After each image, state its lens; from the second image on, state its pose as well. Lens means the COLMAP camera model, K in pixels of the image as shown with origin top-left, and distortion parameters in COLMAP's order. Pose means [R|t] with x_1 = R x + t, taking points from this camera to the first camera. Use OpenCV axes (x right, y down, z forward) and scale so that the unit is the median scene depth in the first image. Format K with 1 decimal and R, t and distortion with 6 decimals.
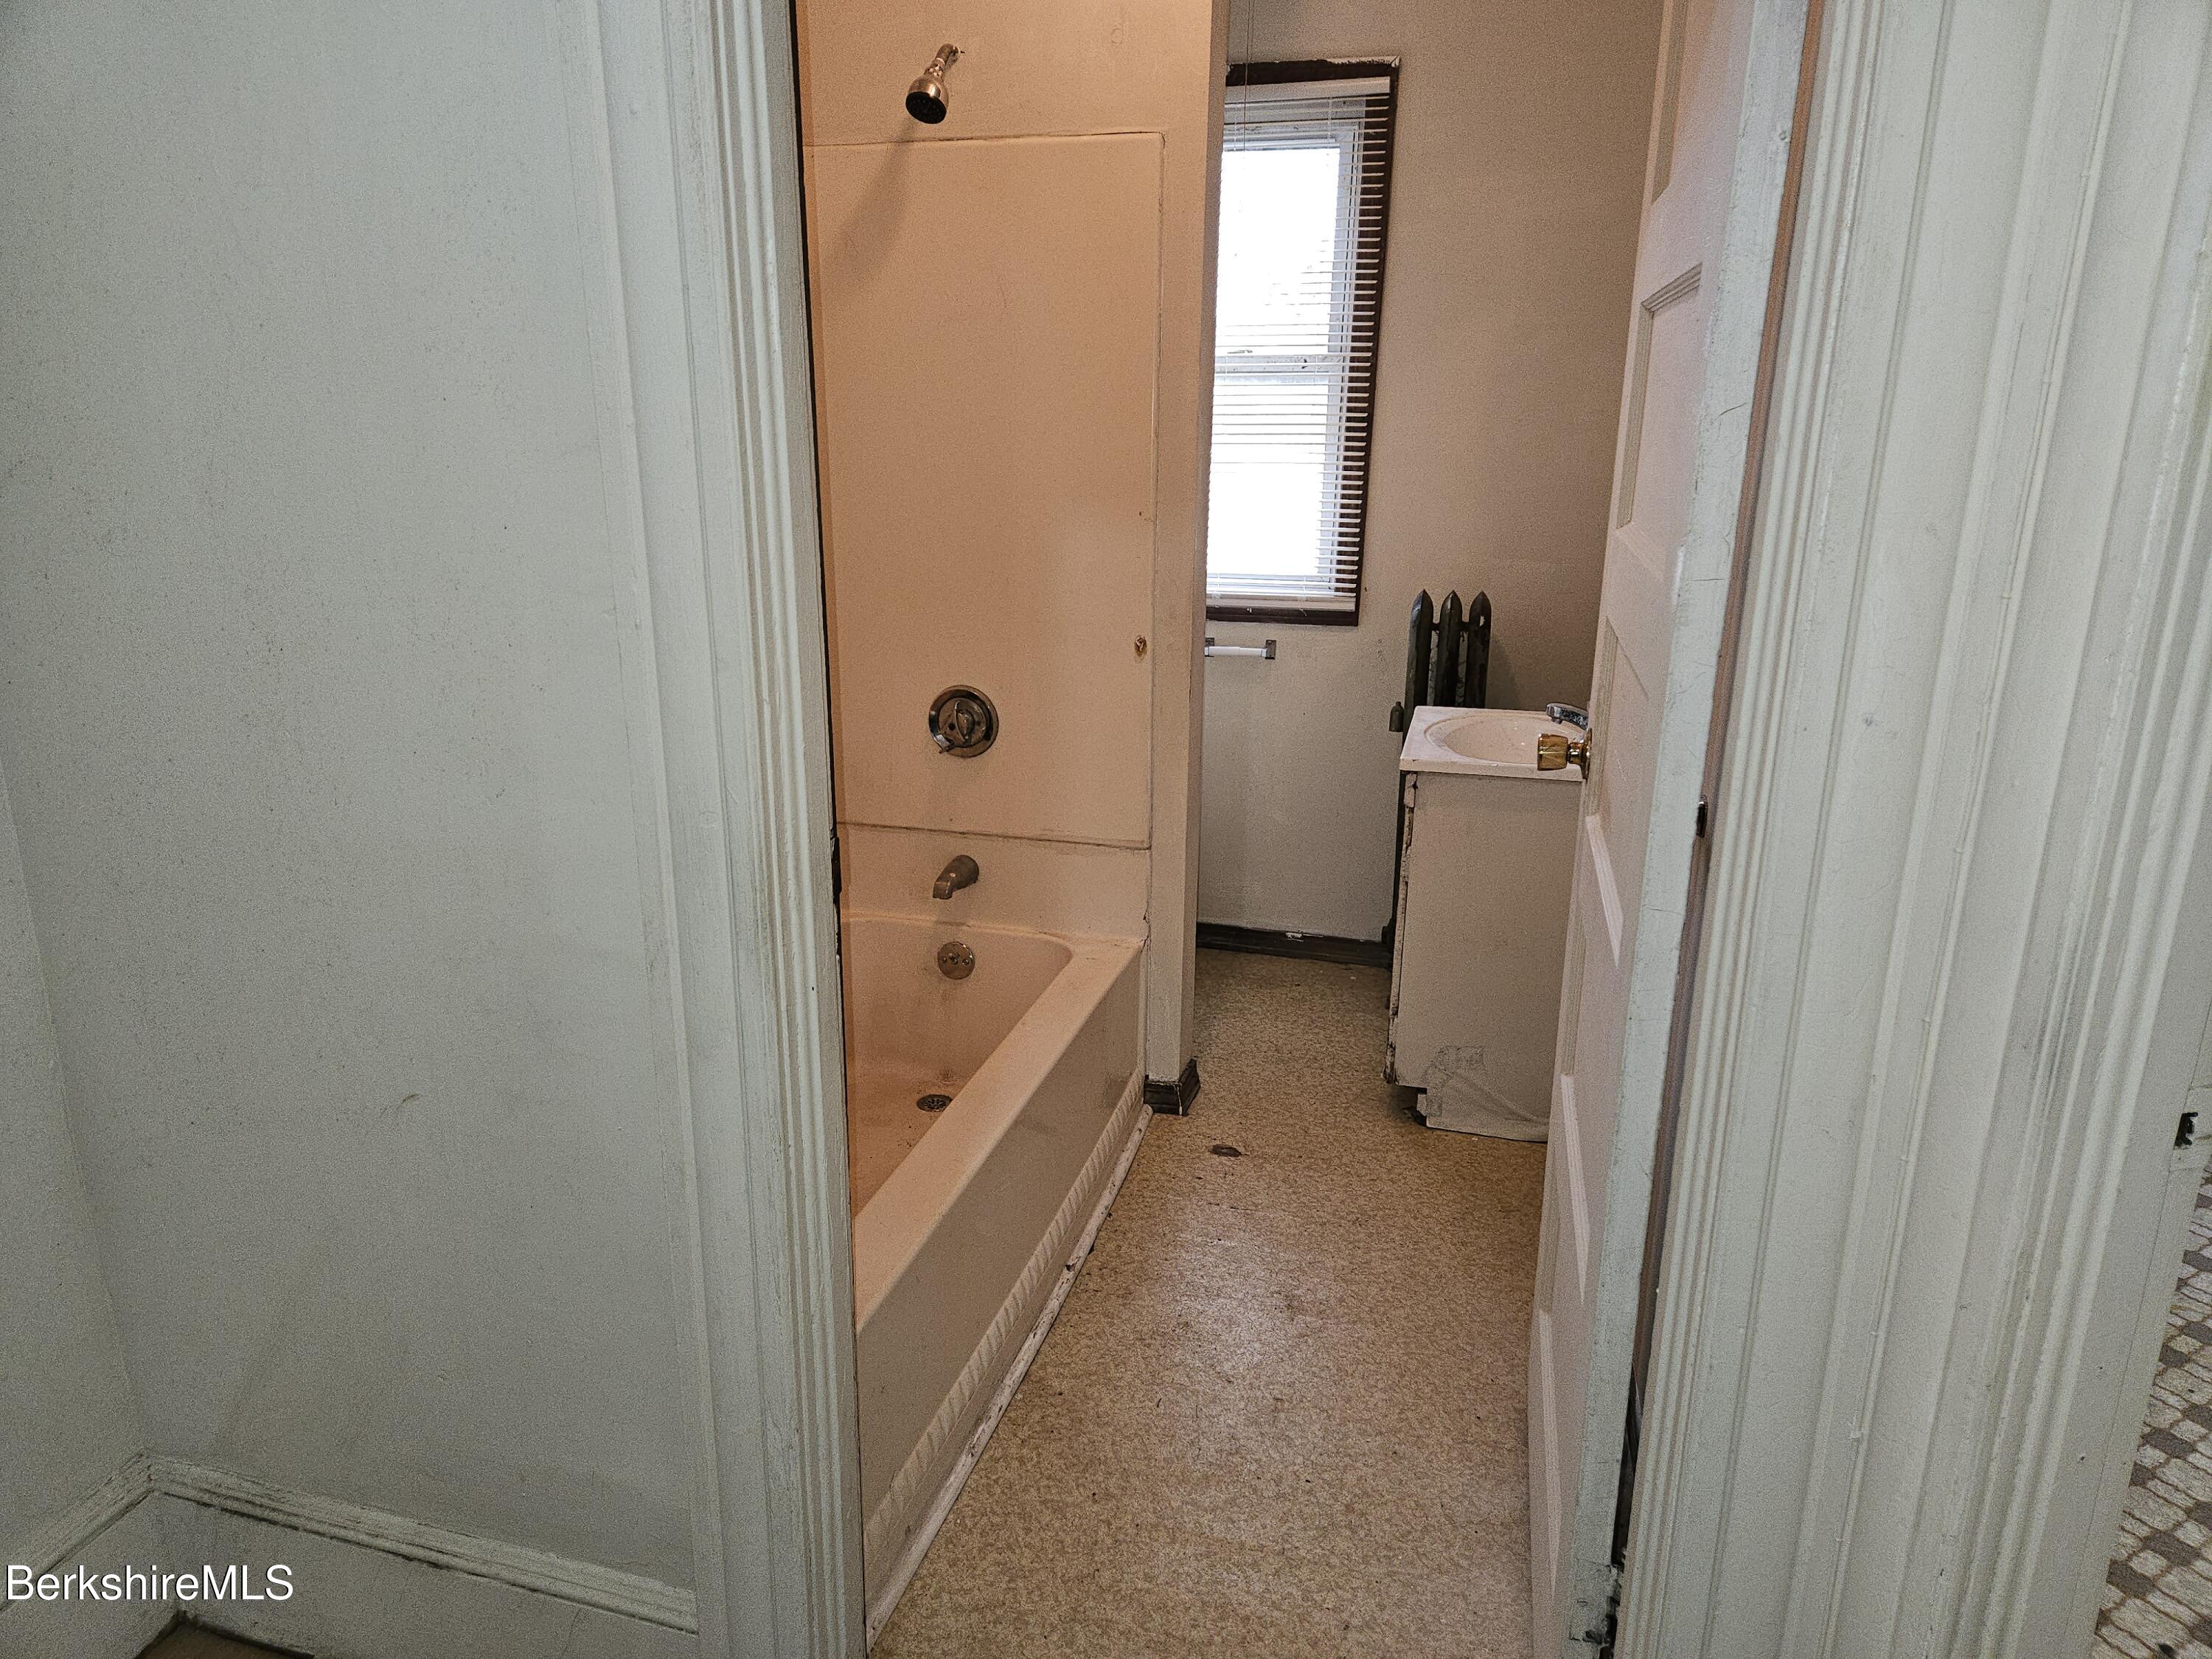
lens RADIAL K [[1465.7, 0, 1101.7], [0, 1465.7, 837.7], [0, 0, 1]] dist [0.086963, -0.073672]
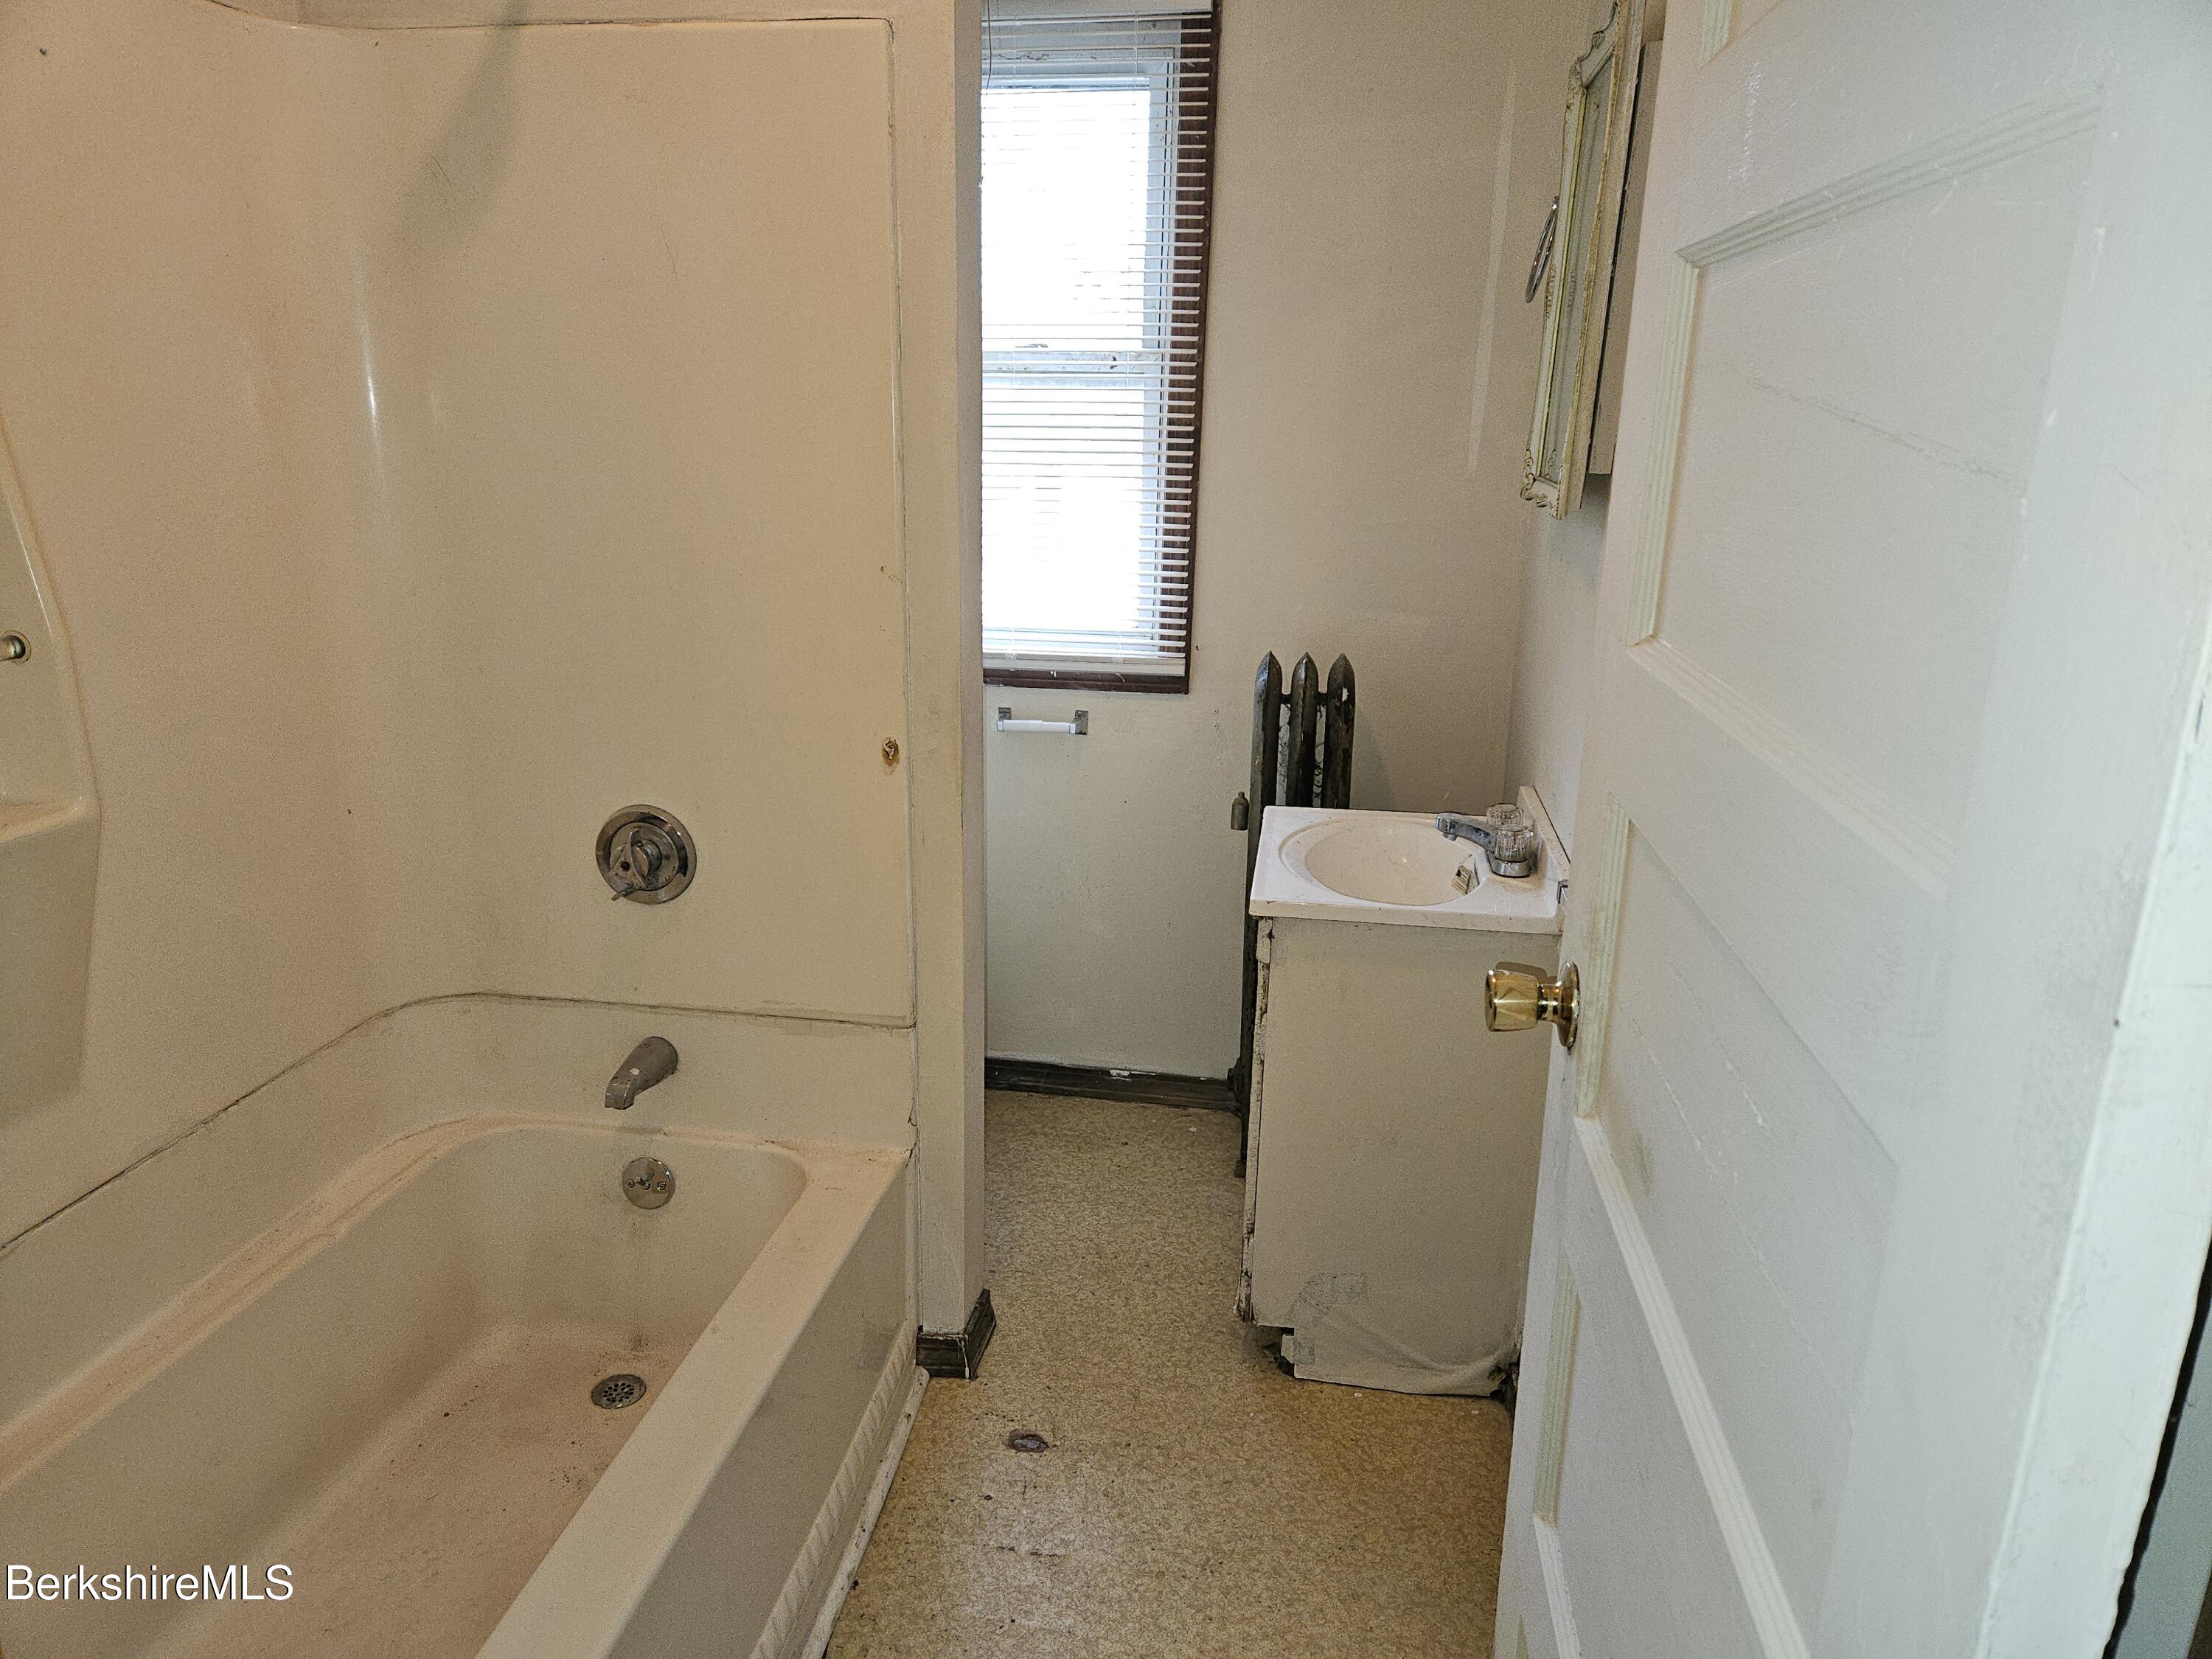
lens RADIAL K [[1465.7, 0, 1101.7], [0, 1465.7, 837.7], [0, 0, 1]] dist [0.086963, -0.073672]
pose [[0.993544, -0.022530, 0.111185, 0.041257], [0.022298, 0.999746, 0.003337, -0.076864], [-0.111232, -0.000836, 0.993794, 0.240040]]
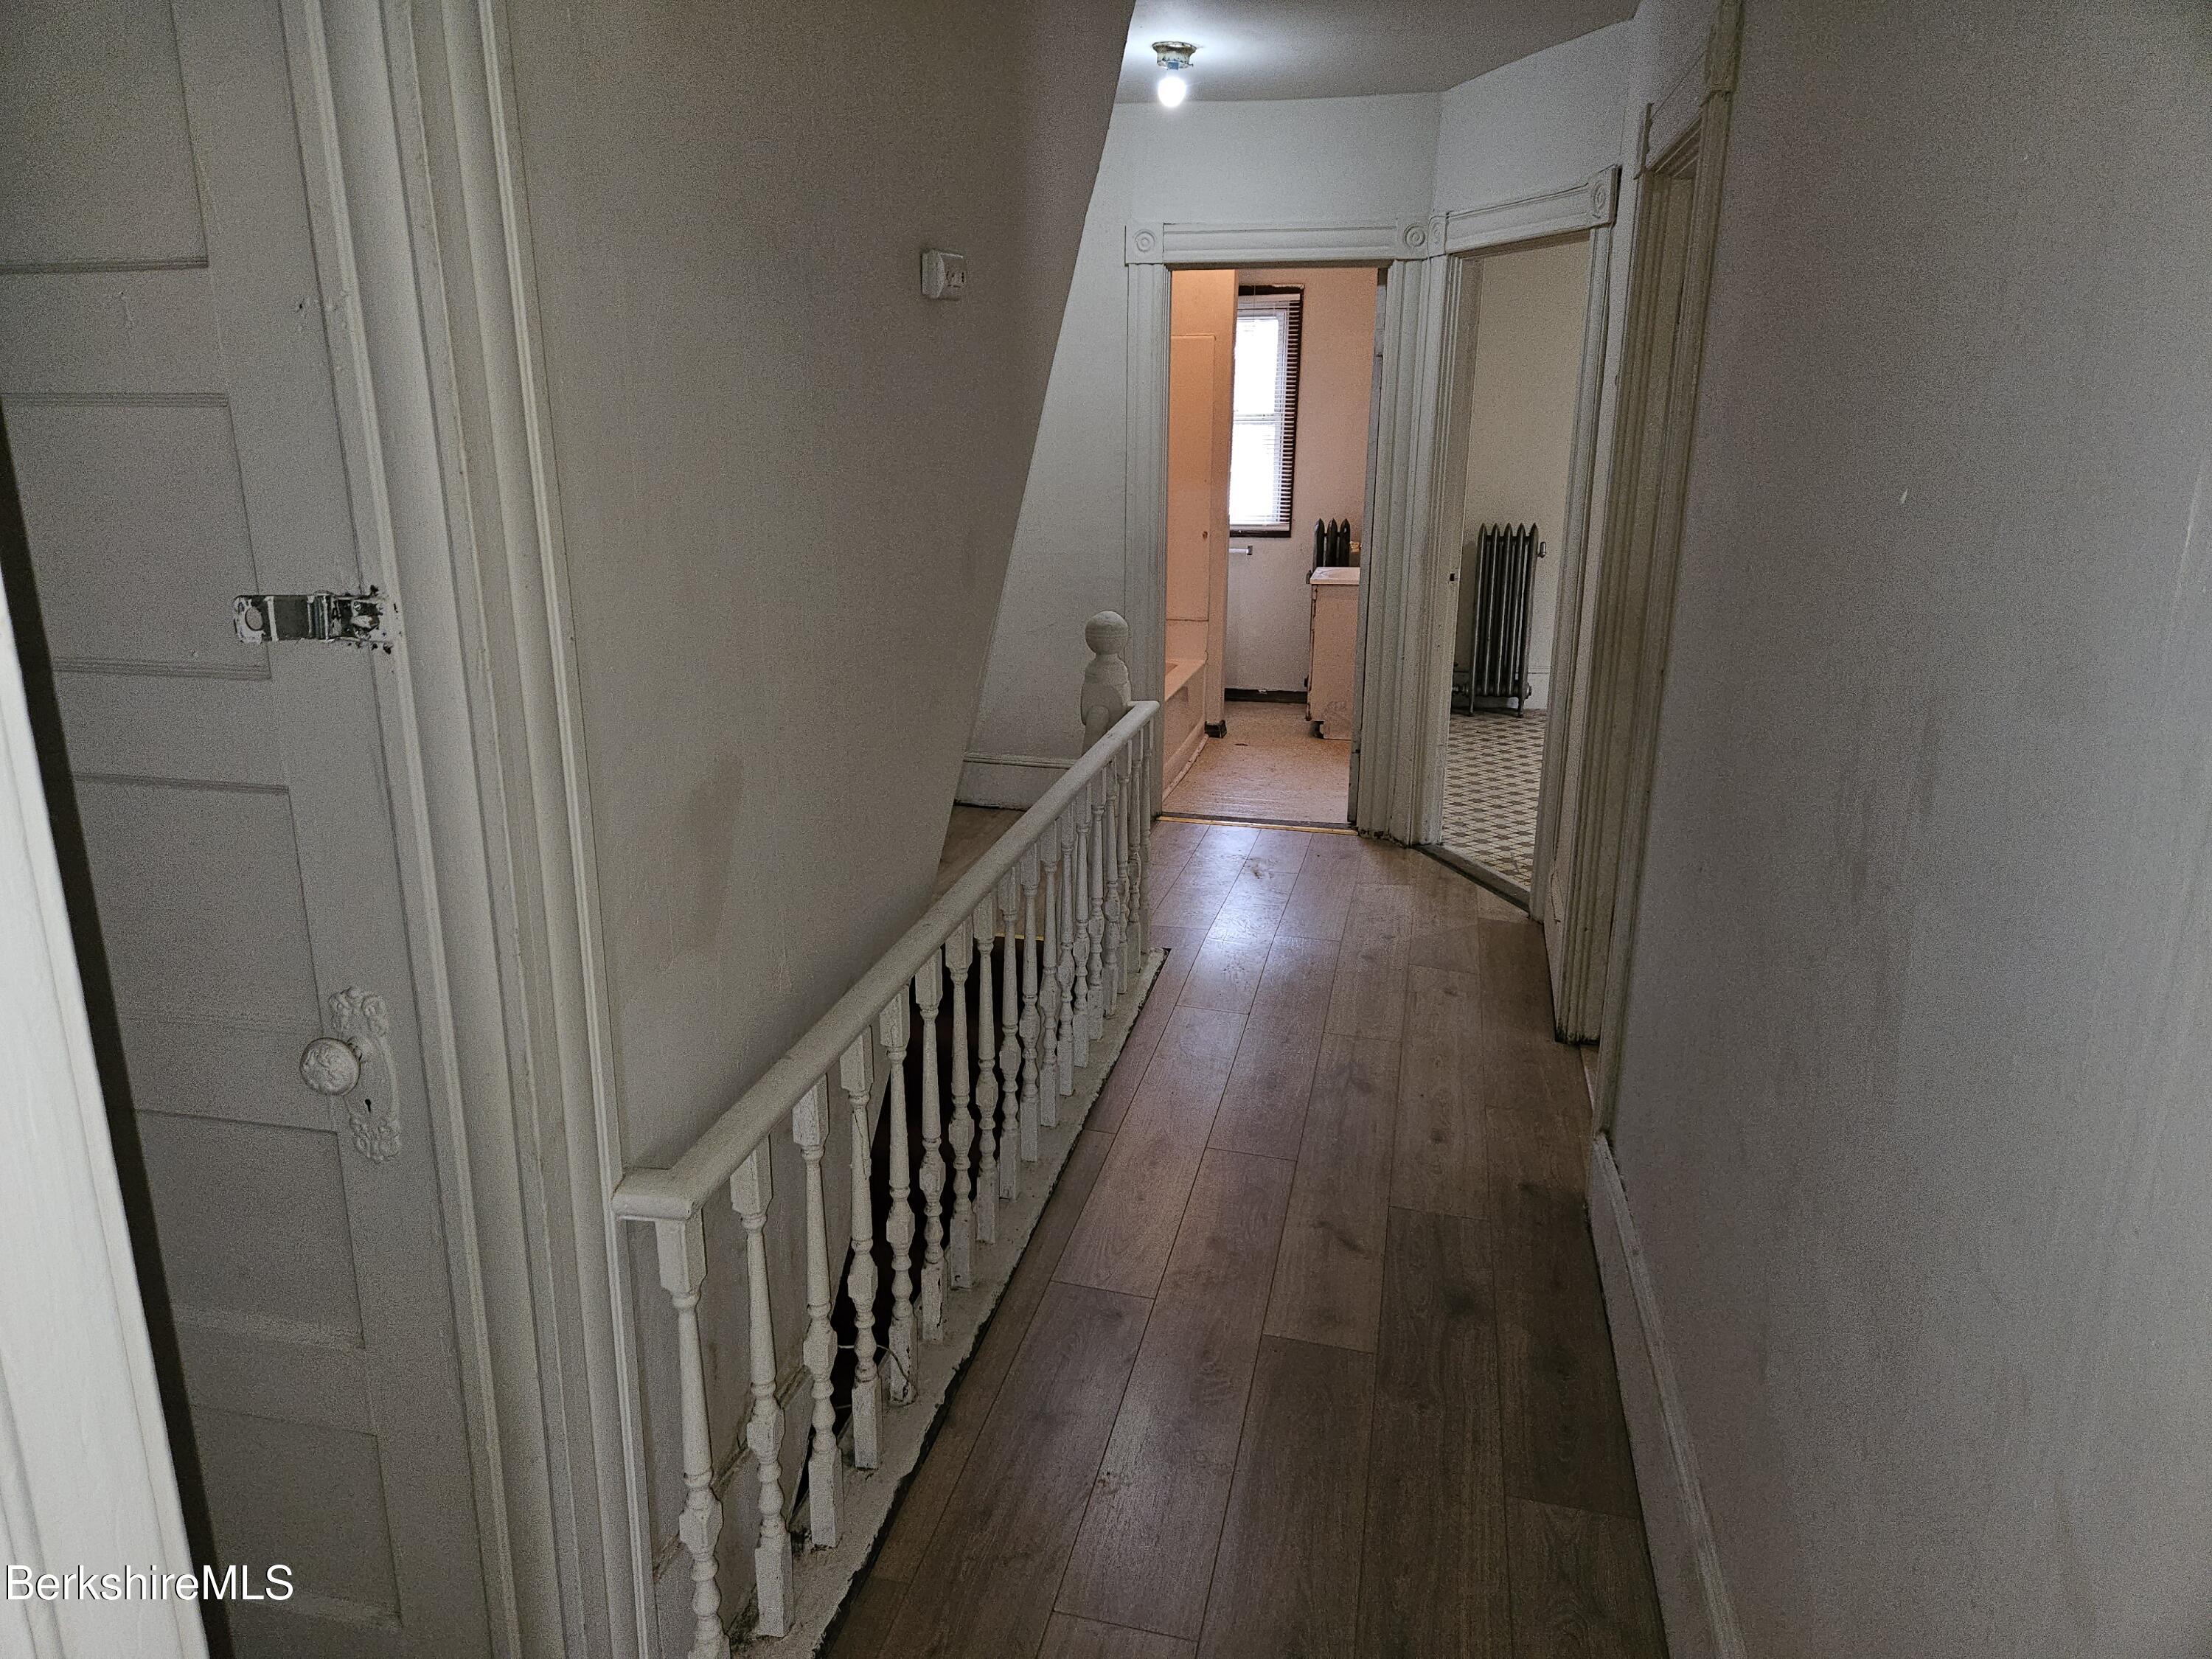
lens RADIAL K [[1465.7, 0, 1101.7], [0, 1465.7, 837.7], [0, 0, 1]] dist [0.086963, -0.073672]
pose [[0.998344, -0.017211, 0.054886, -0.250628], [0.017949, 0.999755, -0.012974, 0.350067], [-0.054649, 0.013938, 0.998408, -1.244133]]
